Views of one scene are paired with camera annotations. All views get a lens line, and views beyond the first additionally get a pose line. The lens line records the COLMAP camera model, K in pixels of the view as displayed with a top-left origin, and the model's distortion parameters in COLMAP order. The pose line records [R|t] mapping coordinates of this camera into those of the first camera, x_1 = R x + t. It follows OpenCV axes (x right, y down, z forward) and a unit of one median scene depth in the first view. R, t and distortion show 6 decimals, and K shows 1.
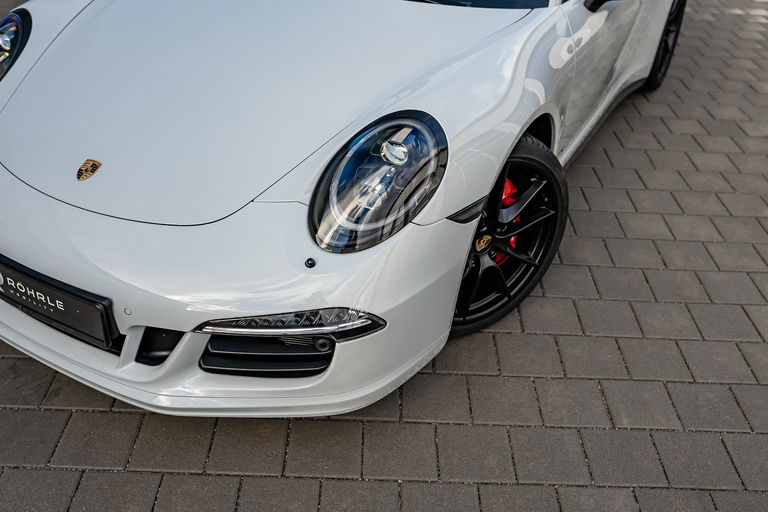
lens RADIAL K [[764.7, 0, 384.0], [0, 764.7, 256.0], [0, 0, 1]] dist [-0.014383, 0.016154]
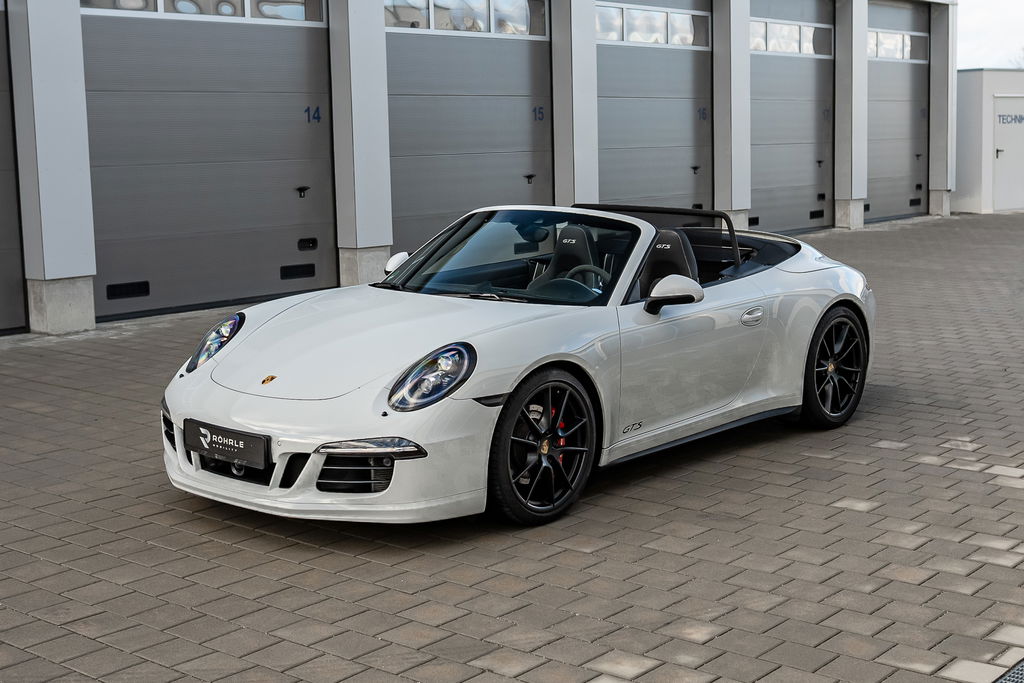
lens RADIAL K [[1550.4, 0, 541.1], [0, 1550.4, 340.5], [0, 0, 1]] dist [-0.046732, 0.002691]
pose [[0.982442, -0.006357, -0.186459, 0.853406], [-0.075424, 0.900573, -0.428111, 1.256762], [0.170641, 0.434658, 0.884282, -1.984666]]
